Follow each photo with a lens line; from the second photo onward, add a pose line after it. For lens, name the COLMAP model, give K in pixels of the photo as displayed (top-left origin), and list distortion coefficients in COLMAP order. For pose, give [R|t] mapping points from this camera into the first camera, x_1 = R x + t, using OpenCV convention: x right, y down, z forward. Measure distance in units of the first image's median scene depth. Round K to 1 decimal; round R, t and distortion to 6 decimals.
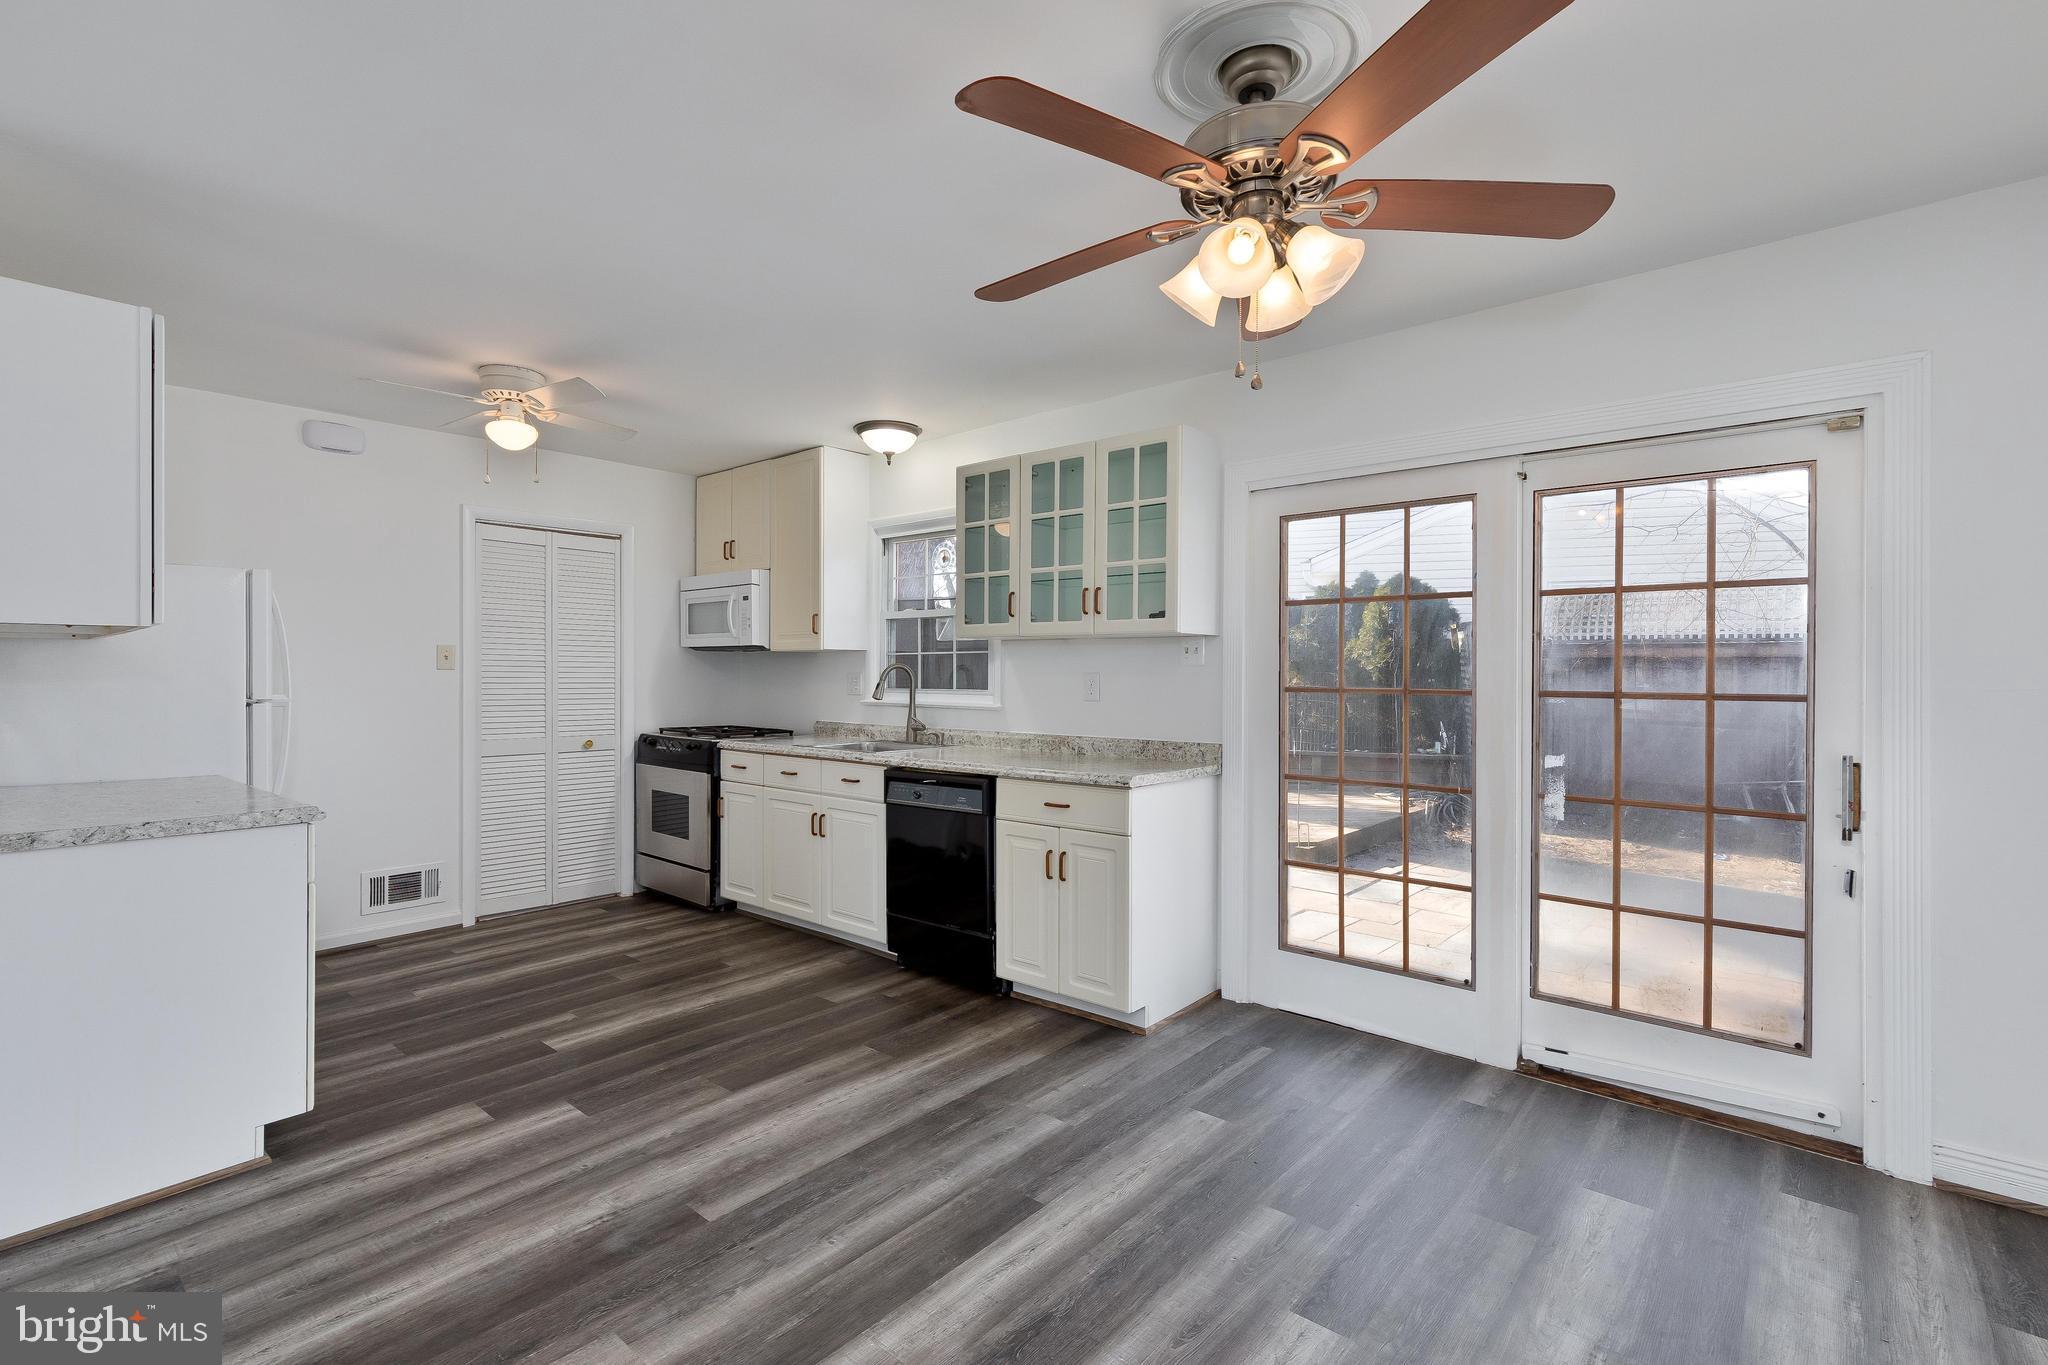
lens RADIAL K [[918.5, 0, 1007.8], [0, 918.5, 669.8], [0, 0, 1]] dist [0.010509, -0.002456]
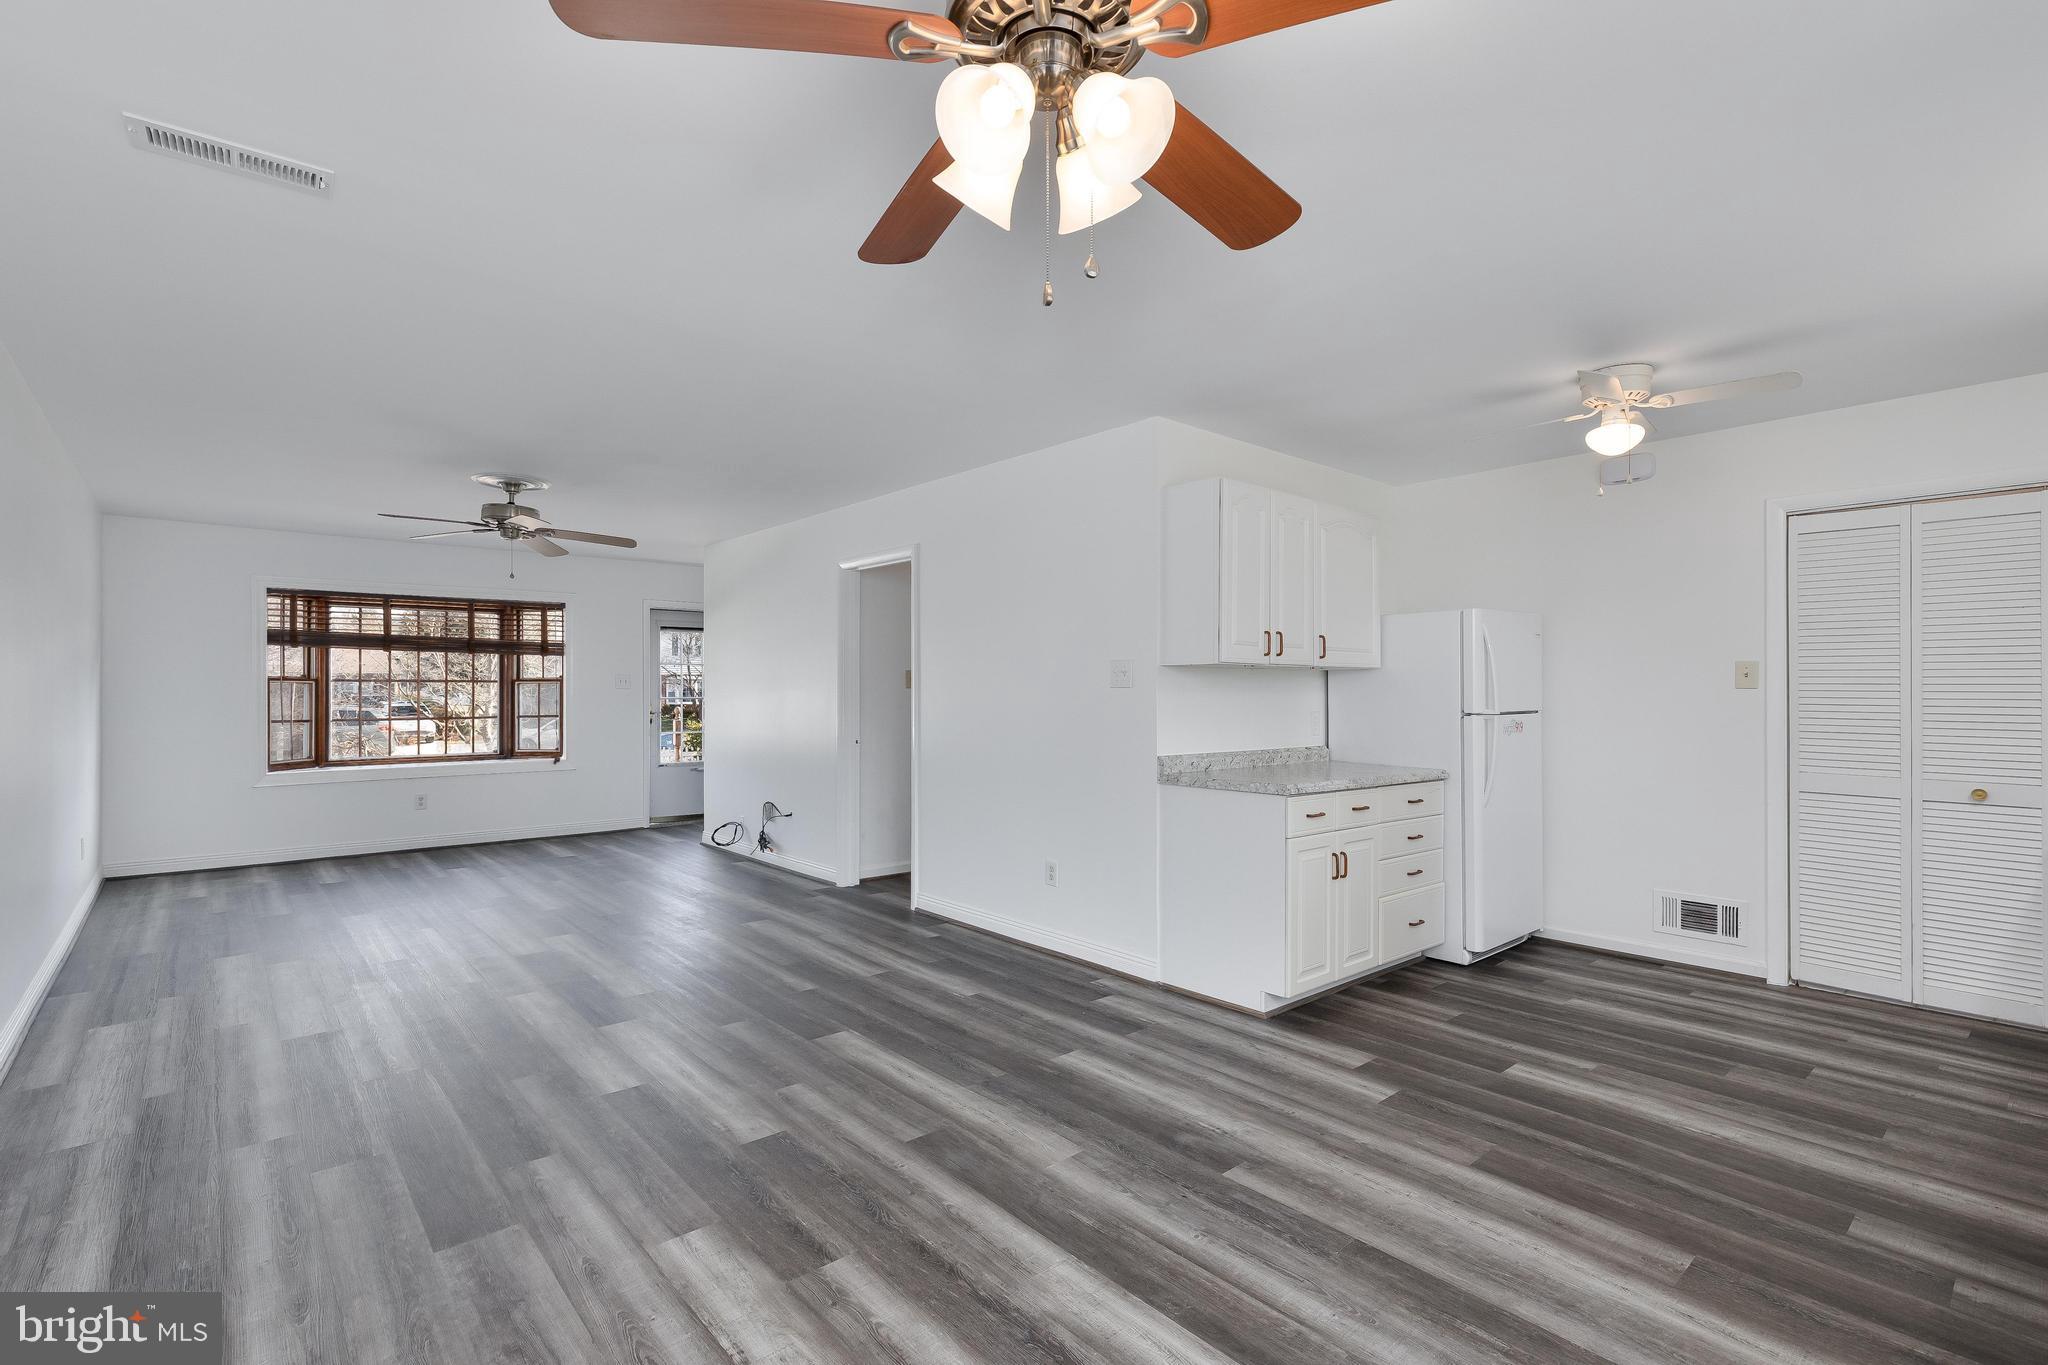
lens RADIAL K [[918.5, 0, 1001.5], [0, 918.5, 687.6], [0, 0, 1]] dist [0.010509, -0.002456]
pose [[-0.136174, -0.005702, -0.990669, 0.505342], [0.001968, 0.999980, -0.006026, 0.003678], [0.990683, -0.002771, -0.136160, 0.534452]]
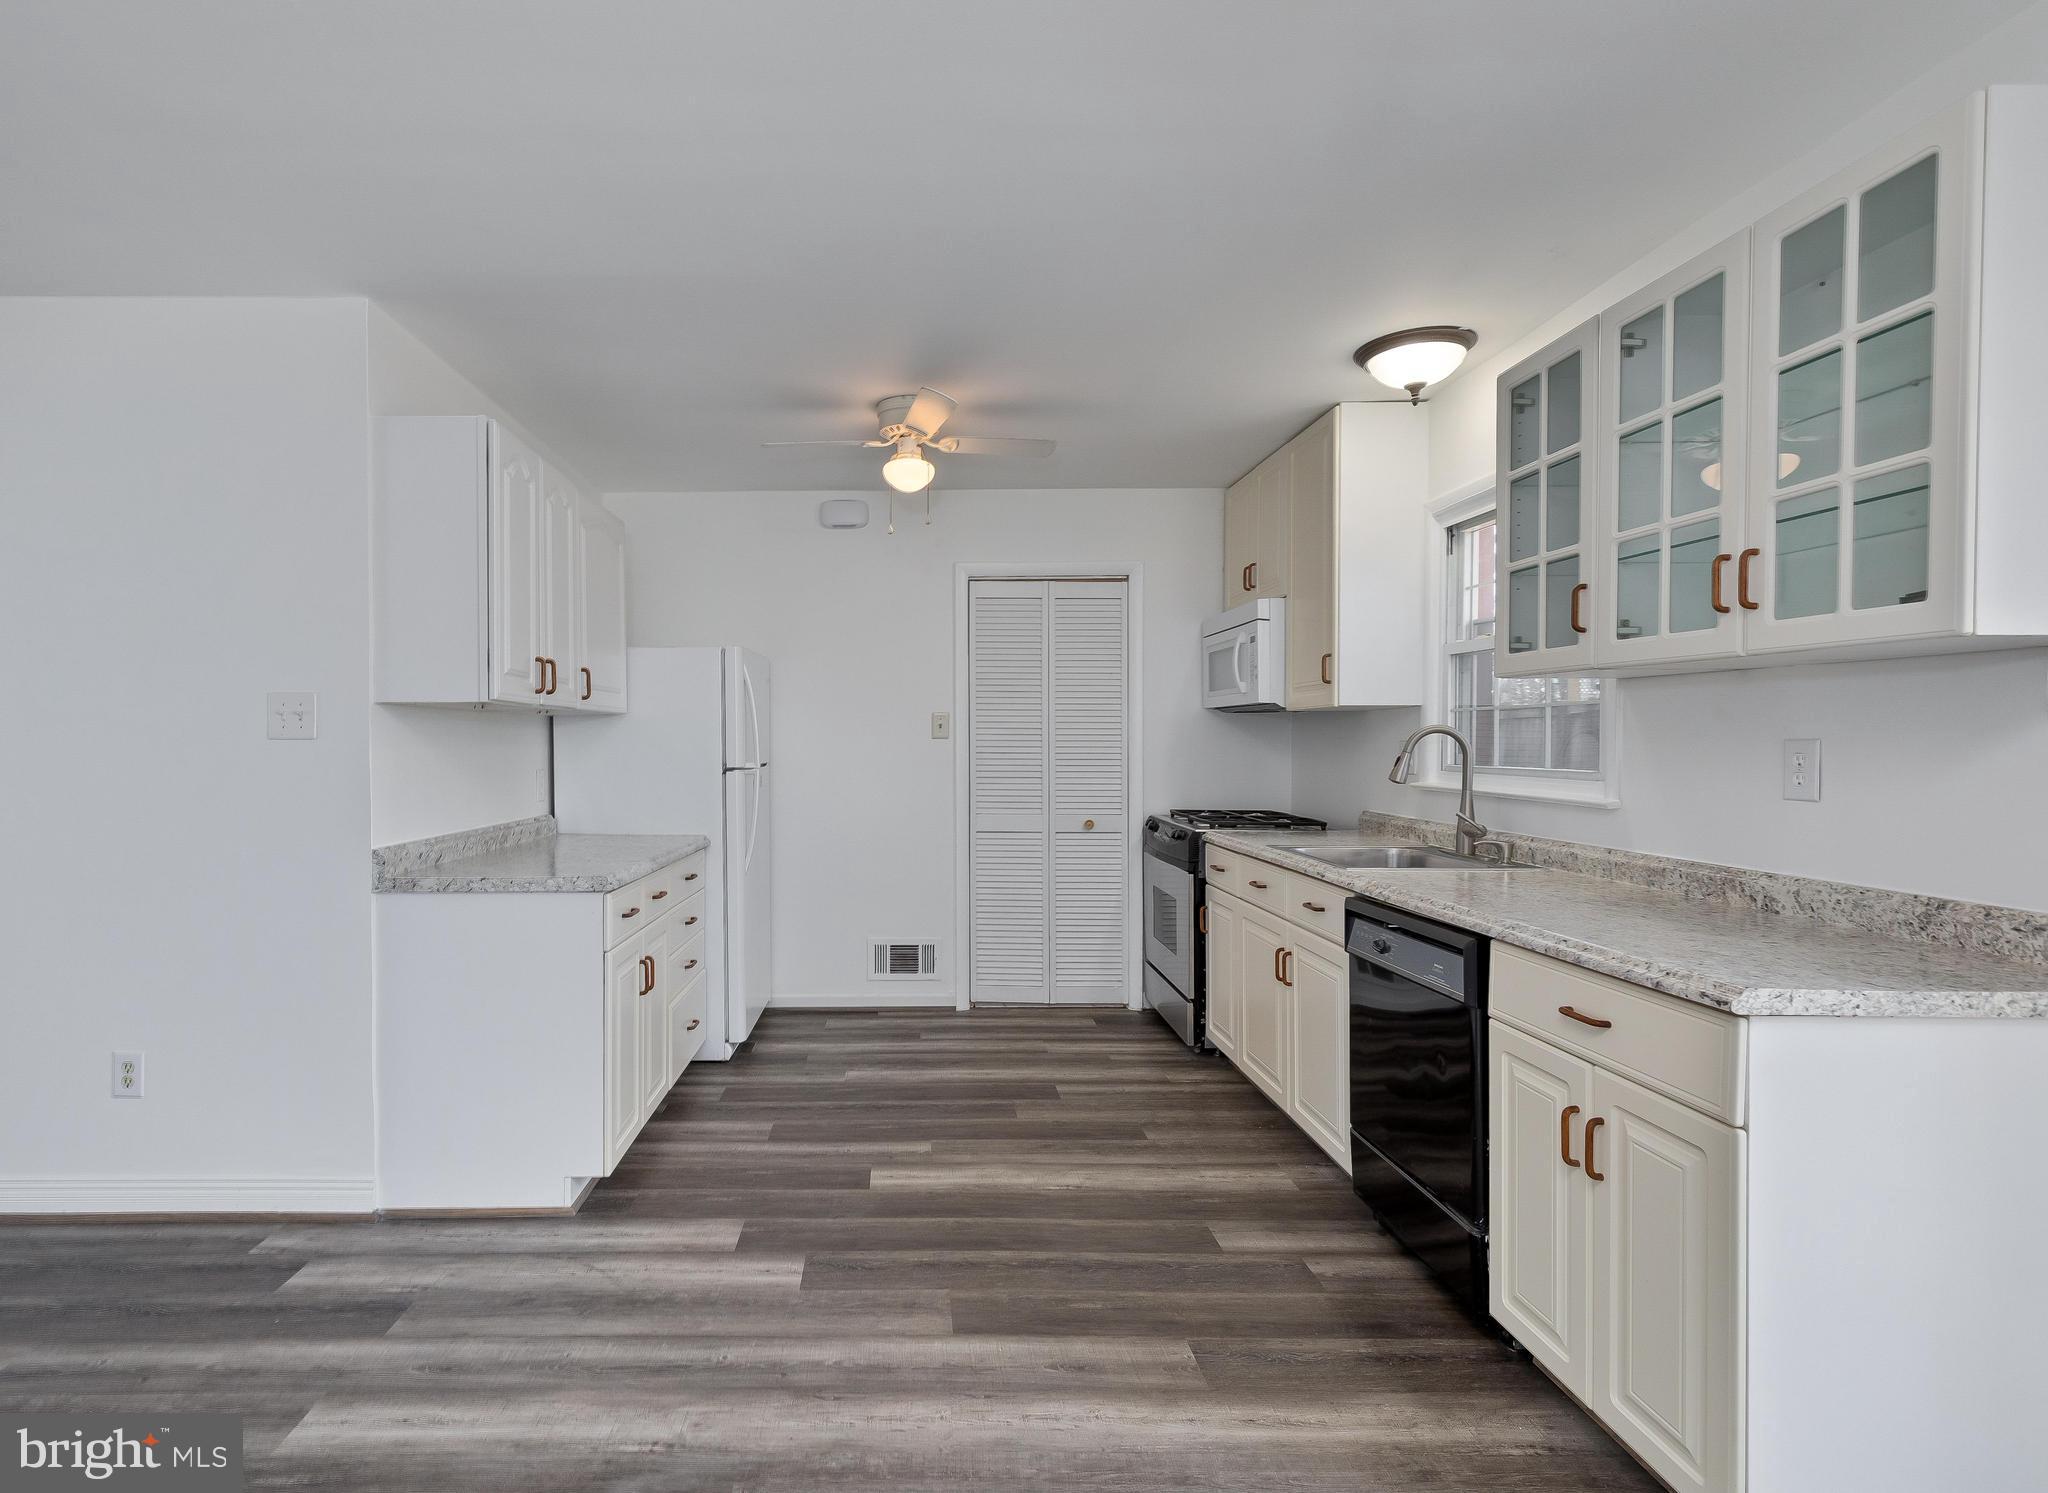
lens RADIAL K [[1016.7, 0, 895.1], [0, 1016.7, 751.4], [0, 0, 1]] dist [0.009945, -0.002983]
pose [[0.656735, 0.004621, -0.754107, 0.205772], [0.006707, 0.999906, 0.011968, 0.000427], [0.754092, -0.012917, 0.656642, 0.360602]]
